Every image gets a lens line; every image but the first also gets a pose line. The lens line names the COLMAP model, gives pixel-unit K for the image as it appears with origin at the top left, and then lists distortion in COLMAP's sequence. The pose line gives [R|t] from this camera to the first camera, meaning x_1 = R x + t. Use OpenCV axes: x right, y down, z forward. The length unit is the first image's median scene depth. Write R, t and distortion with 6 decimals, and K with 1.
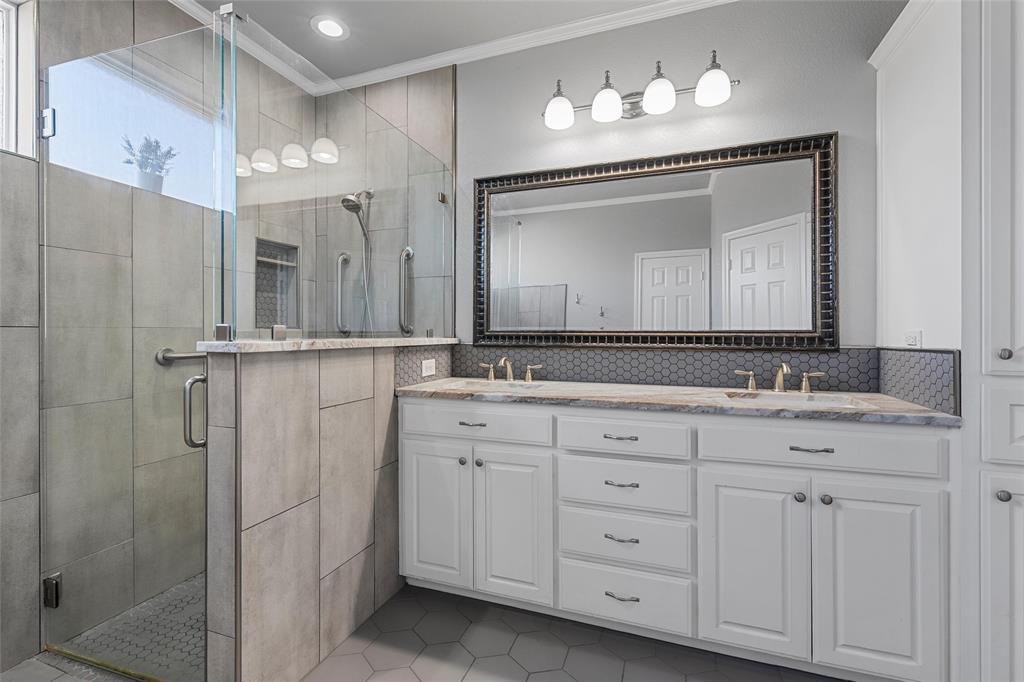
lens RADIAL K [[447.3, 0, 511.0], [0, 447.3, 334.2], [0, 0, 1]] dist [-0.004495, 0.000165]
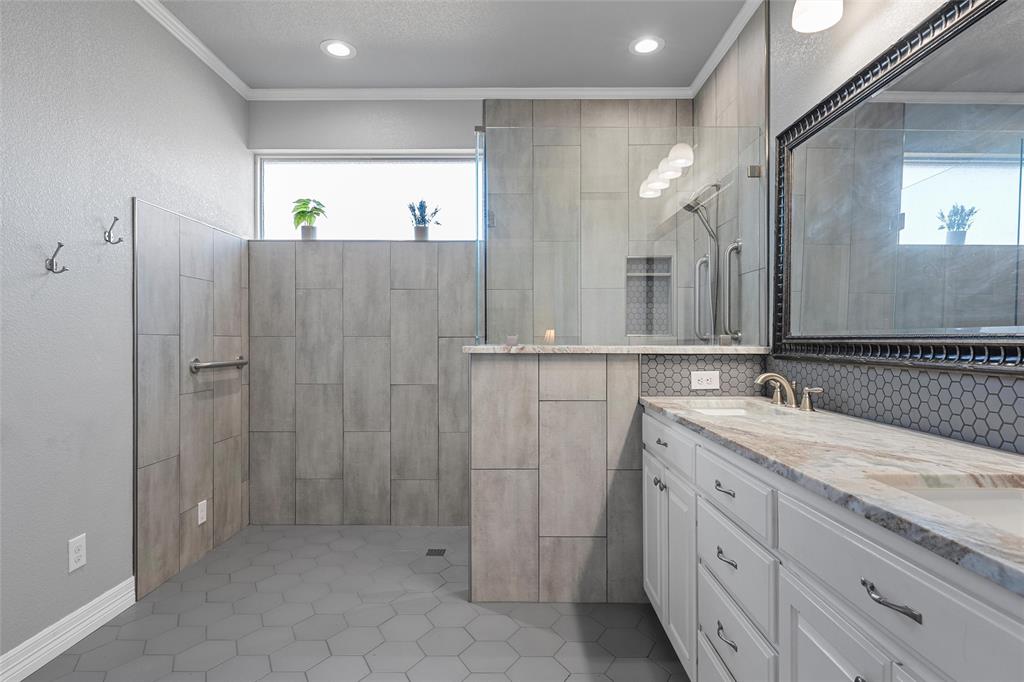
lens RADIAL K [[544.0, 0, 511.2], [0, 544.0, 342.8], [0, 0, 1]] dist [-0.013365, -0.000167]
pose [[0.319347, 0.003185, -0.947633, 0.846209], [-0.002421, 0.999994, 0.002545, 0.000350], [0.947635, 0.001481, 0.319352, 0.369662]]
